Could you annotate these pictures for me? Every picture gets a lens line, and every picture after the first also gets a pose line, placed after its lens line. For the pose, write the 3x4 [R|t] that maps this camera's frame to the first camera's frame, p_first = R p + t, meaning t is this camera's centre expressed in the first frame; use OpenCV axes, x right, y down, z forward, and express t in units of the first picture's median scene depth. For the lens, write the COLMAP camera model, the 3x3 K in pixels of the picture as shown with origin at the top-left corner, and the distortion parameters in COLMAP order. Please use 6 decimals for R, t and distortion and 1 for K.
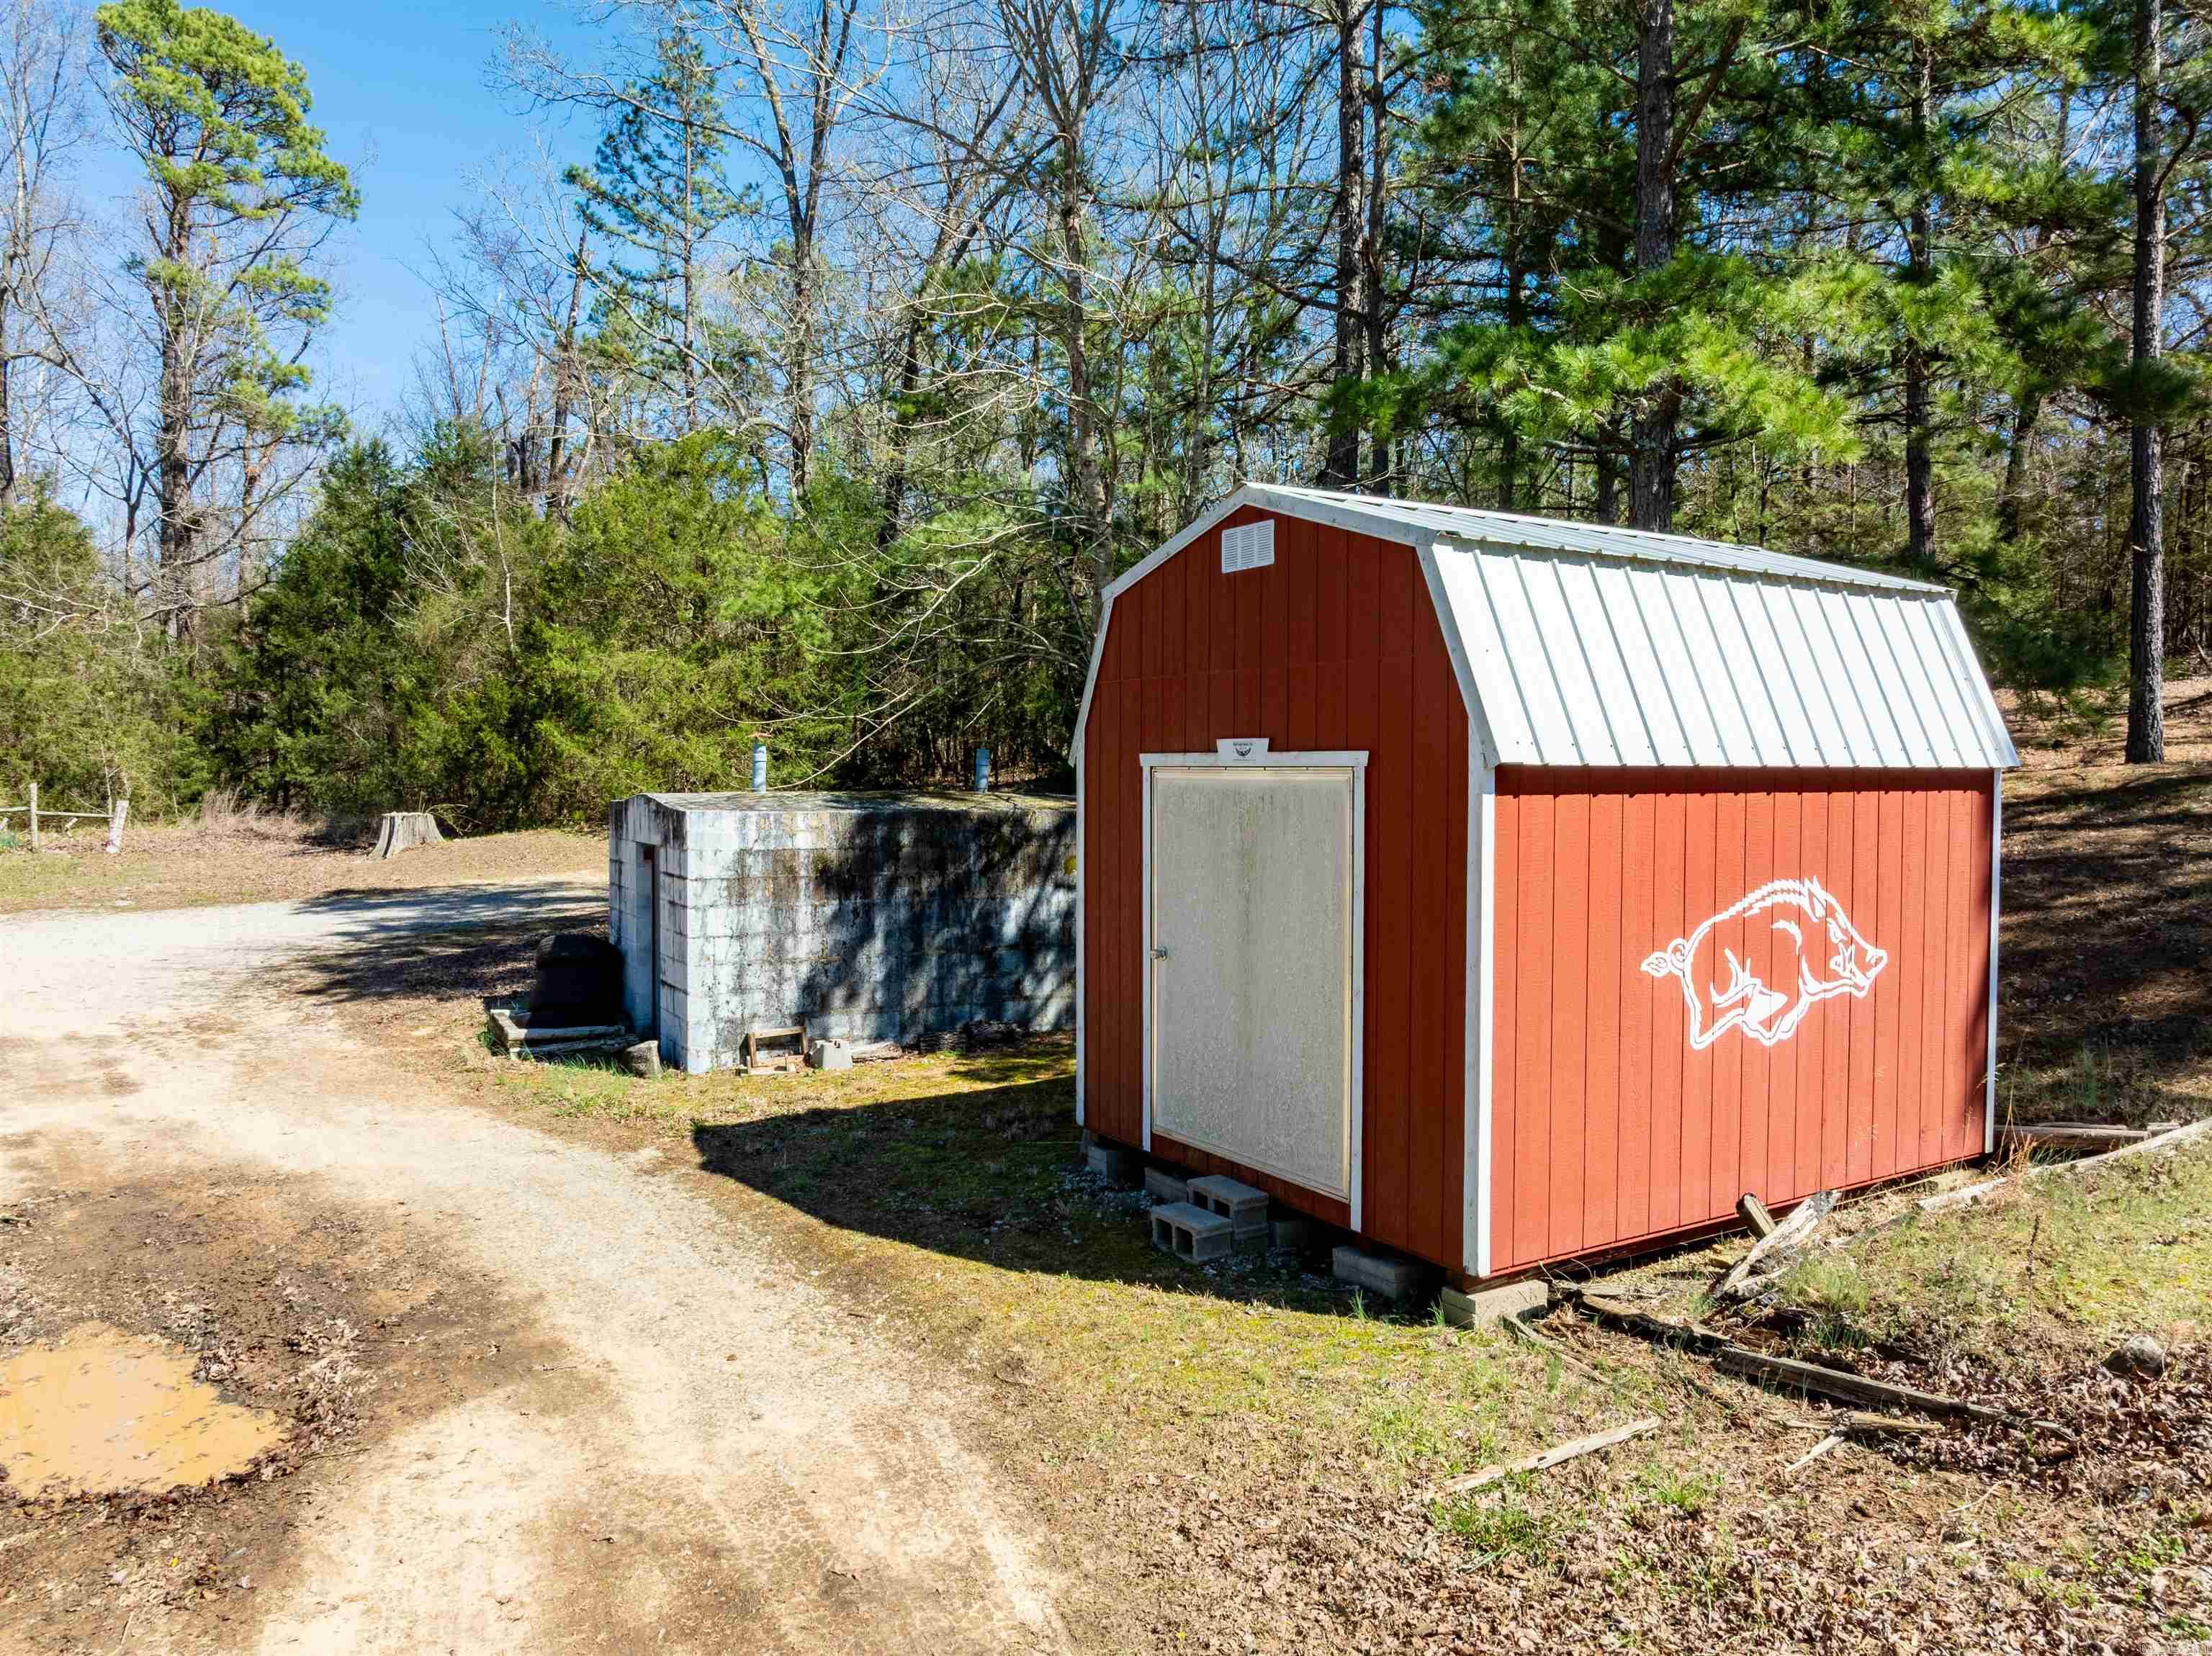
lens RADIAL K [[1542.4, 0, 1105.7], [0, 1542.4, 834.9], [0, 0, 1]] dist [-0.035495, 0.021995]
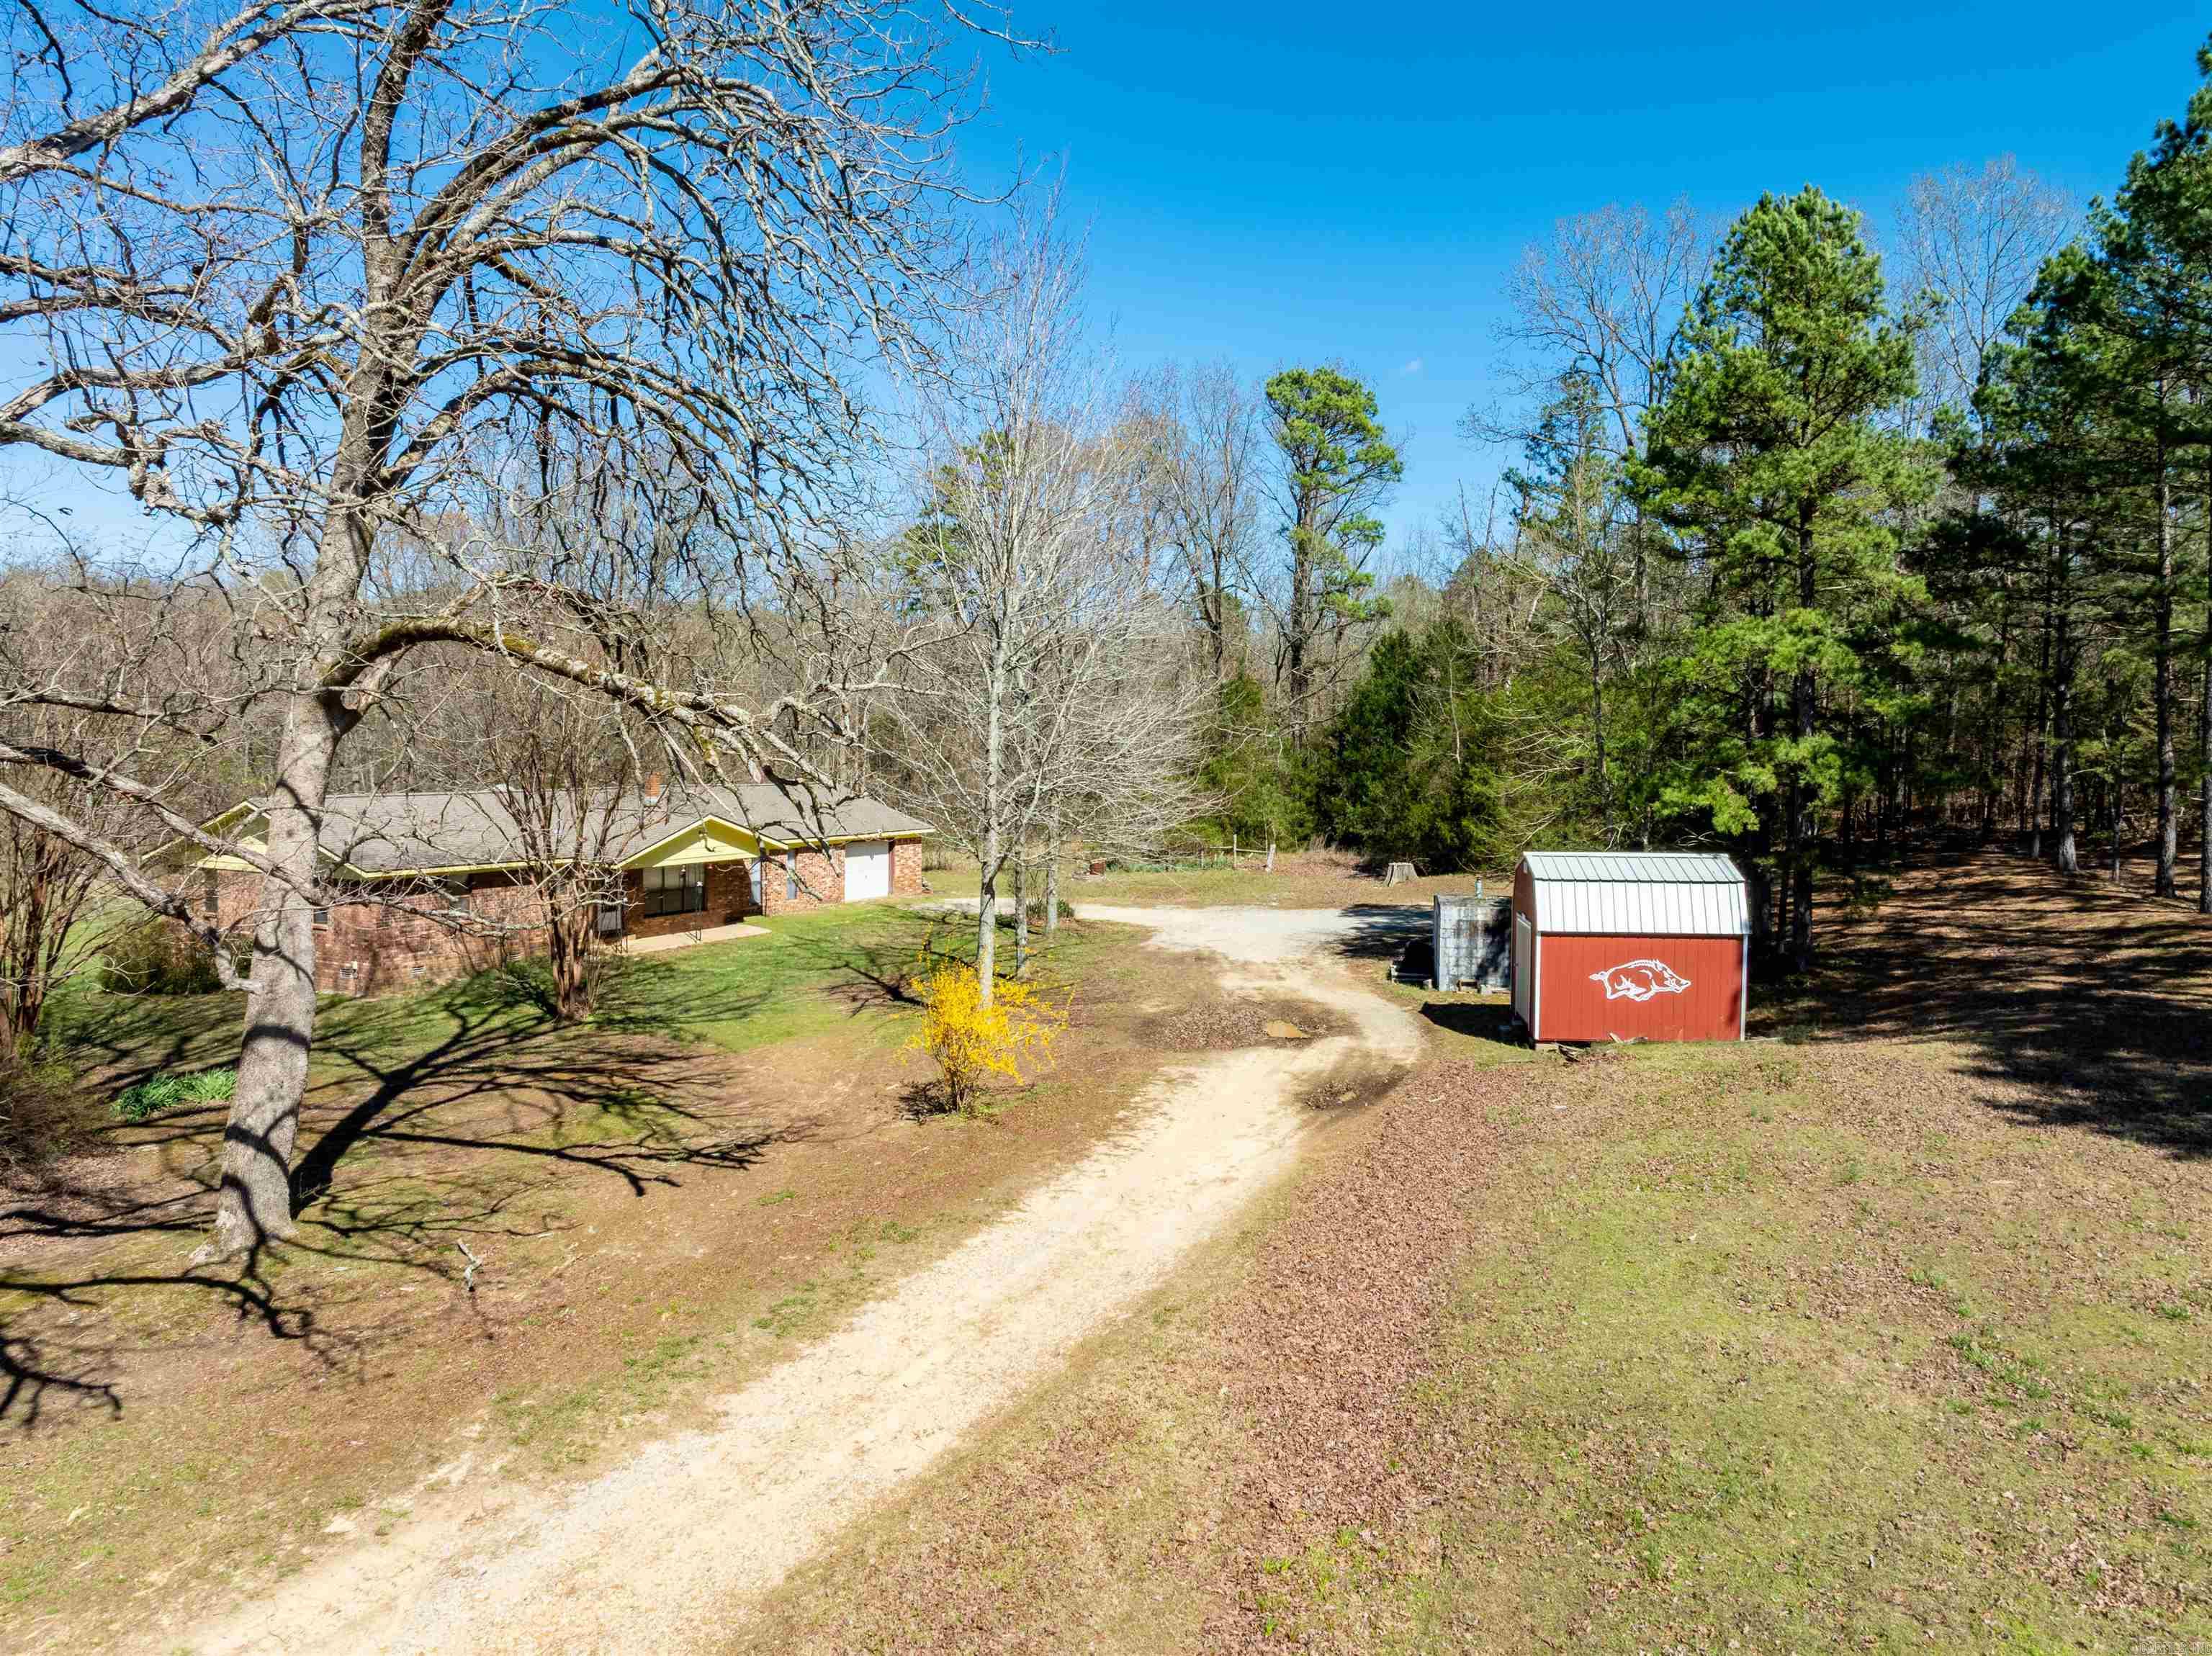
lens RADIAL K [[1542.4, 0, 1110.6], [0, 1542.4, 824.3], [0, 0, 1]] dist [-0.035495, 0.021995]
pose [[0.786340, 0.032857, -0.616920, 0.893439], [-0.024534, 0.999458, 0.021959, -0.186784], [0.617307, -0.002132, 0.786719, -1.487392]]
